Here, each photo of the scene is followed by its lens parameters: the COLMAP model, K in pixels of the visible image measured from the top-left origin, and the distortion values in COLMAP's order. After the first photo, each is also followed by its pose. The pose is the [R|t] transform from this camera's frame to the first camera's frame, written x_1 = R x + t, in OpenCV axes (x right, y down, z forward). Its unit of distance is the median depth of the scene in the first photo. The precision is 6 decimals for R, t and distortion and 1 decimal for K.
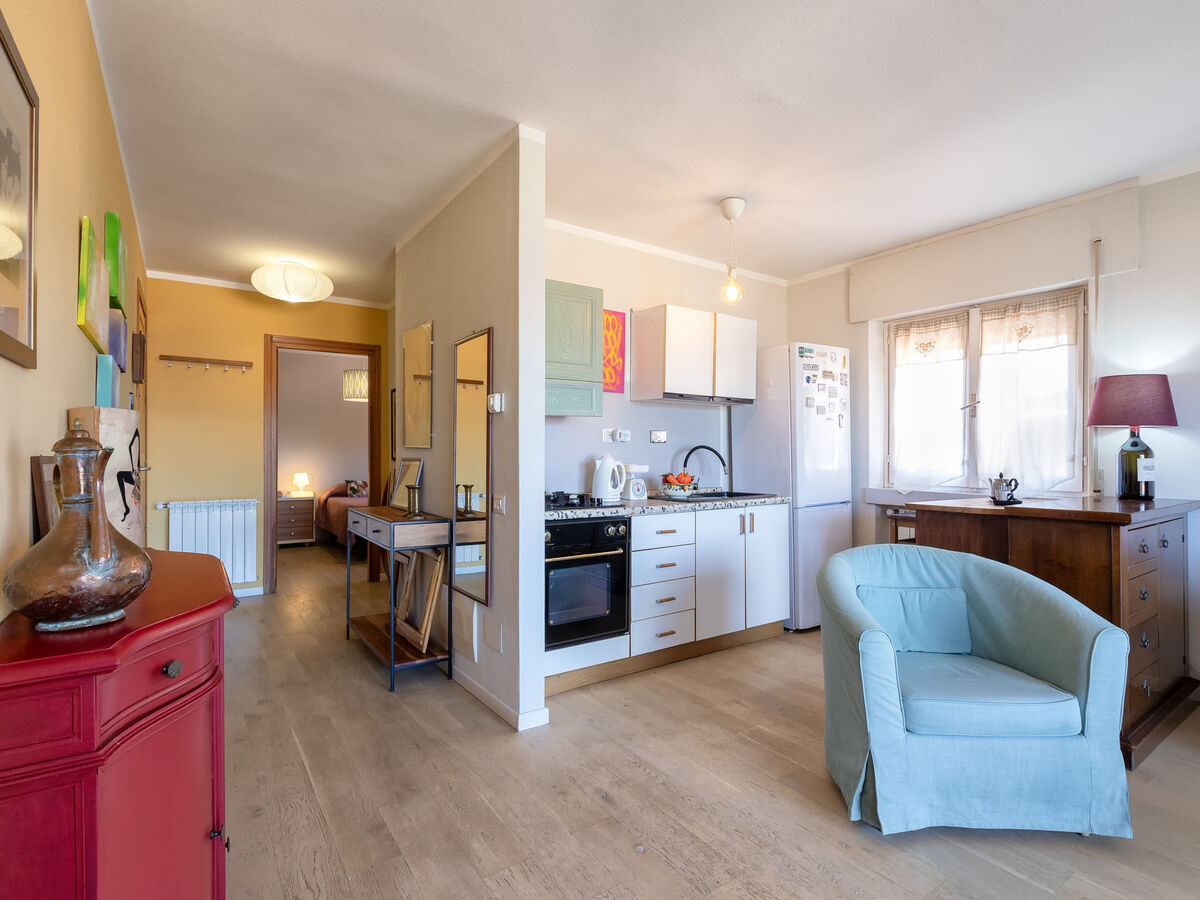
lens RADIAL K [[605.4, 0, 608.3], [0, 605.4, 457.2], [0, 0, 1]] dist [-0.000474, 0.001424]
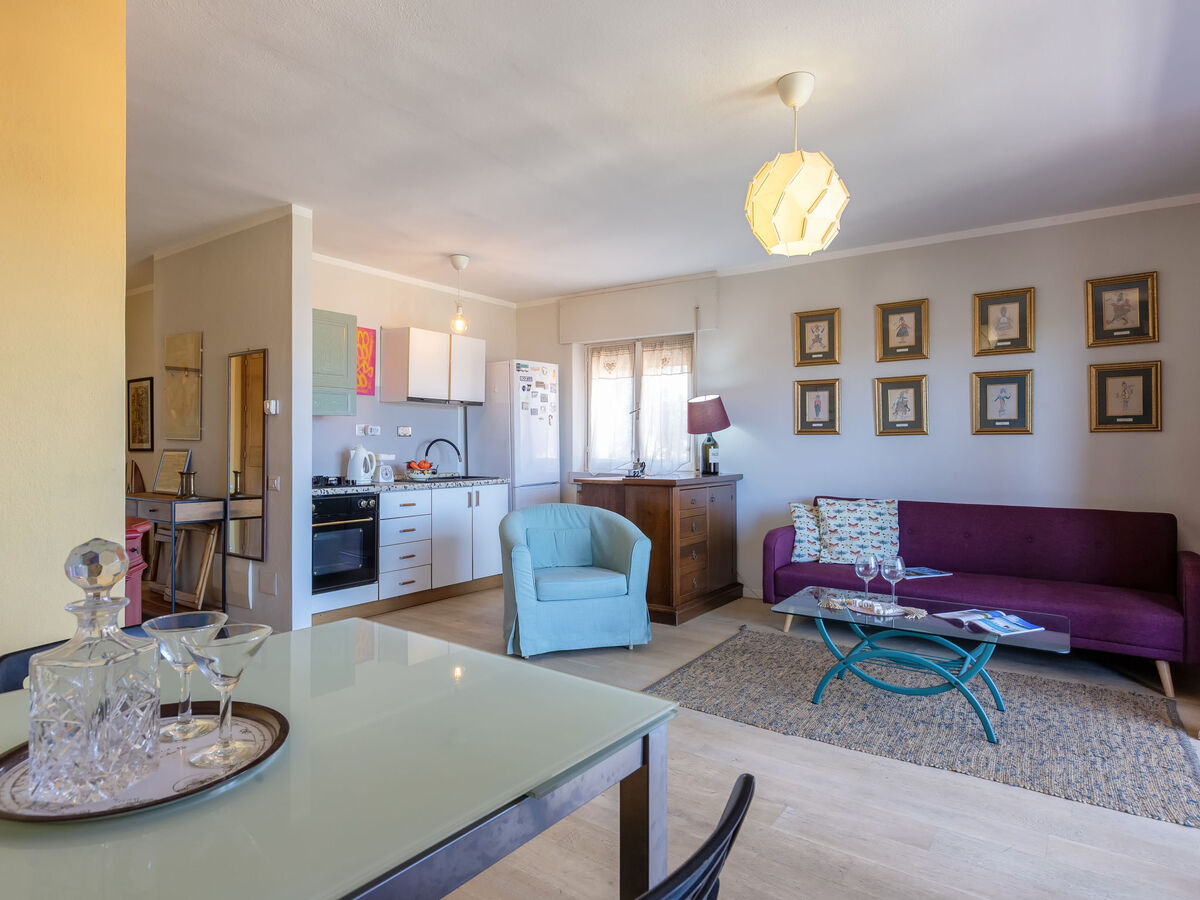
lens RADIAL K [[684.0, 0, 601.4], [0, 684.0, 444.8], [0, 0, 1]] dist [0.000022, 0.000107]
pose [[0.943018, 0.001041, 0.332741, -0.002061], [0.000993, 0.999982, -0.005943, 0.002167], [-0.332741, 0.005935, 0.943000, -0.551821]]
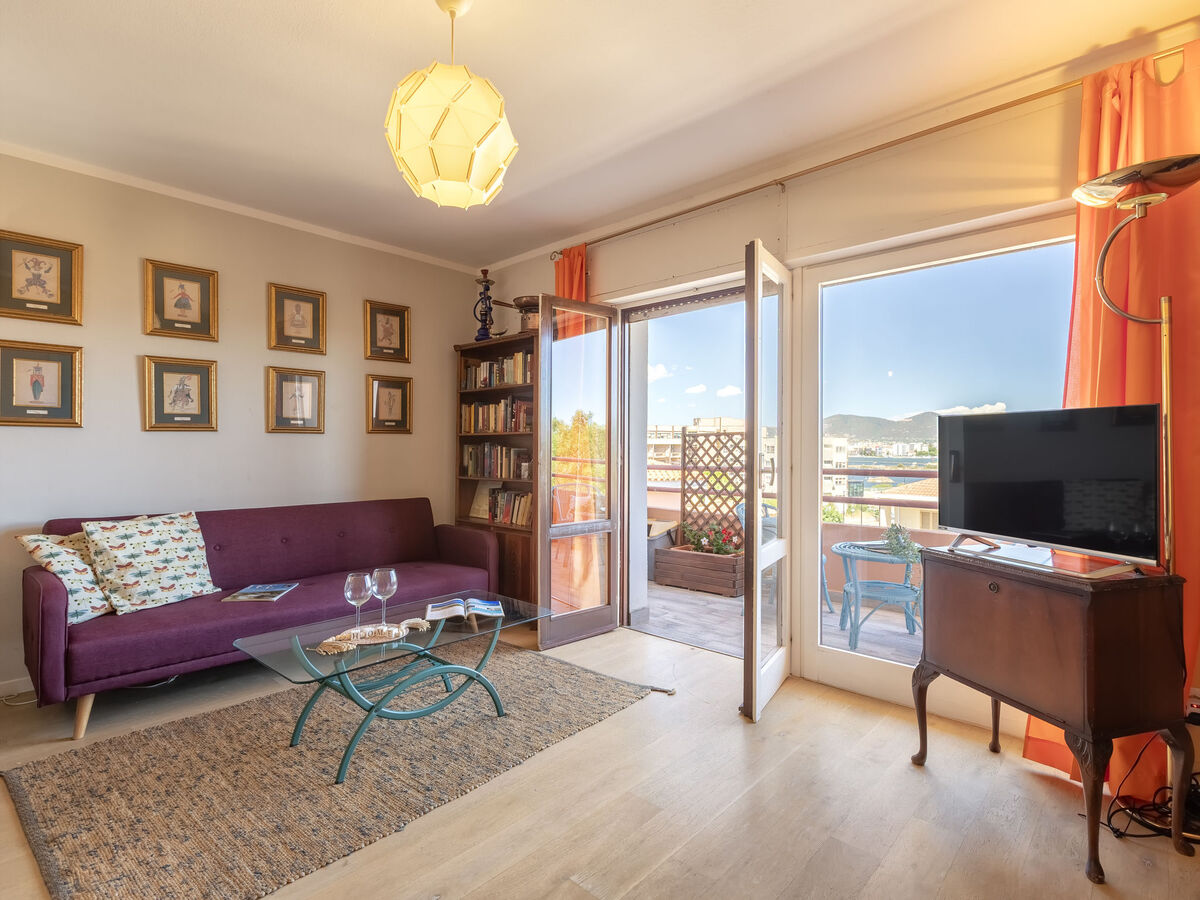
lens RADIAL K [[605.4, 0, 619.5], [0, 605.4, 447.5], [0, 0, 1]] dist [-0.000474, 0.001424]
pose [[-0.234341, -0.003079, 0.972150, -0.096684], [-0.000148, 0.999995, 0.003131, -0.001439], [-0.972154, 0.000590, -0.234340, 0.095715]]
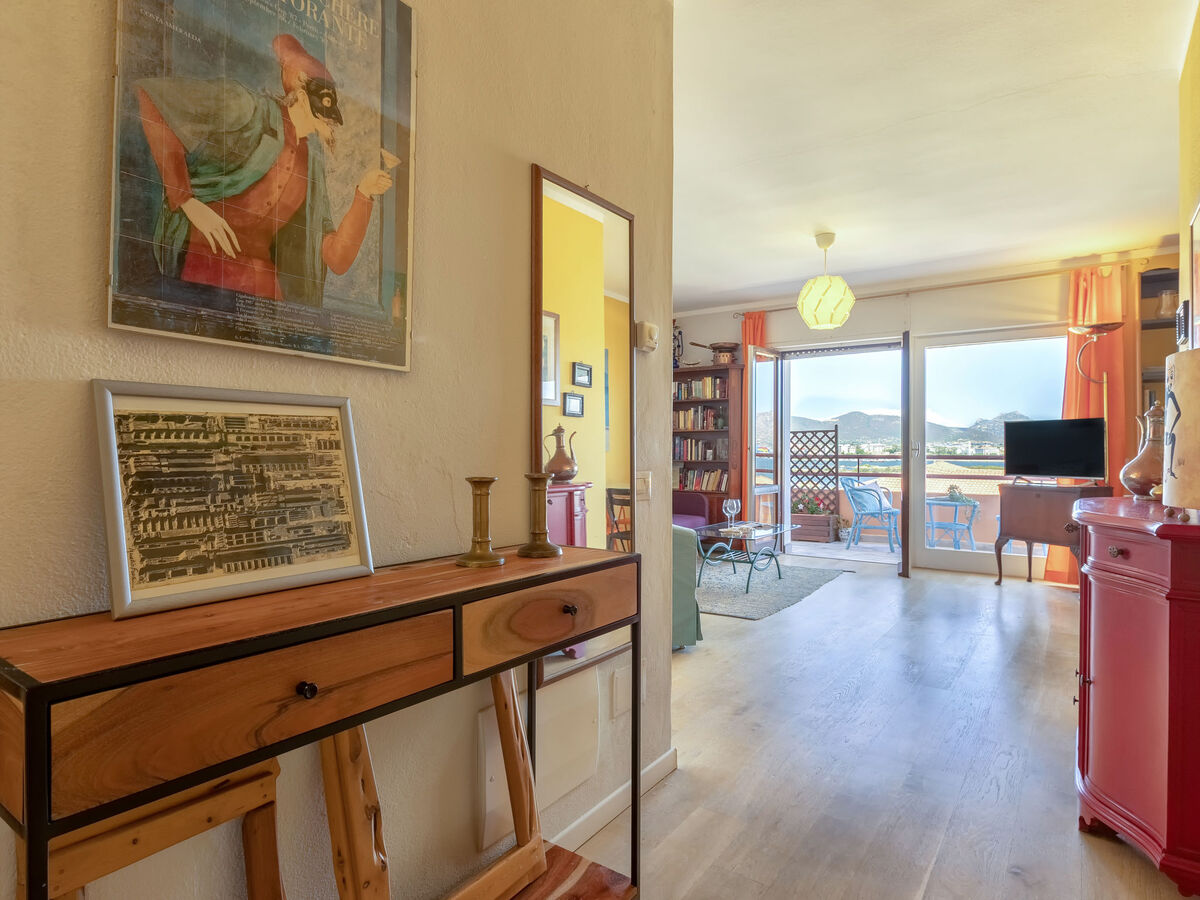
lens RADIAL K [[663.5, 0, 603.6], [0, 663.5, 450.0], [0, 0, 1]] dist [0.004722, 0.000901]
pose [[-0.336339, -0.002687, 0.941737, -0.689063], [0.000494, 0.999995, 0.003030, 0.028174], [-0.941741, 0.001484, -0.336336, 1.023161]]
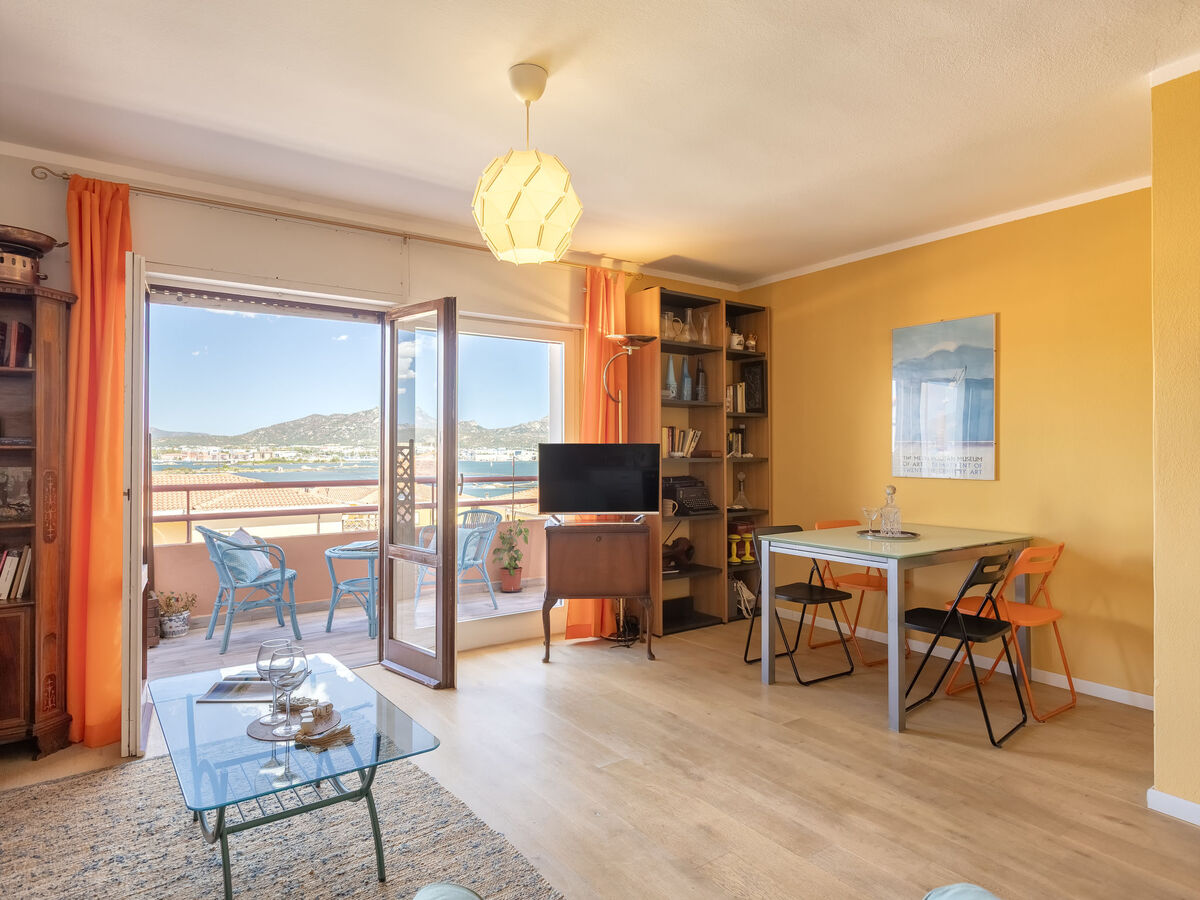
lens RADIAL K [[684.0, 0, 582.4], [0, 684.0, 436.4], [0, 0, 1]] dist [0.000022, 0.000107]
pose [[-0.999954, 0.002681, 0.009211, 0.402676], [0.002432, 0.999632, -0.027020, -0.011430], [-0.009280, -0.026996, -0.999592, 0.826232]]
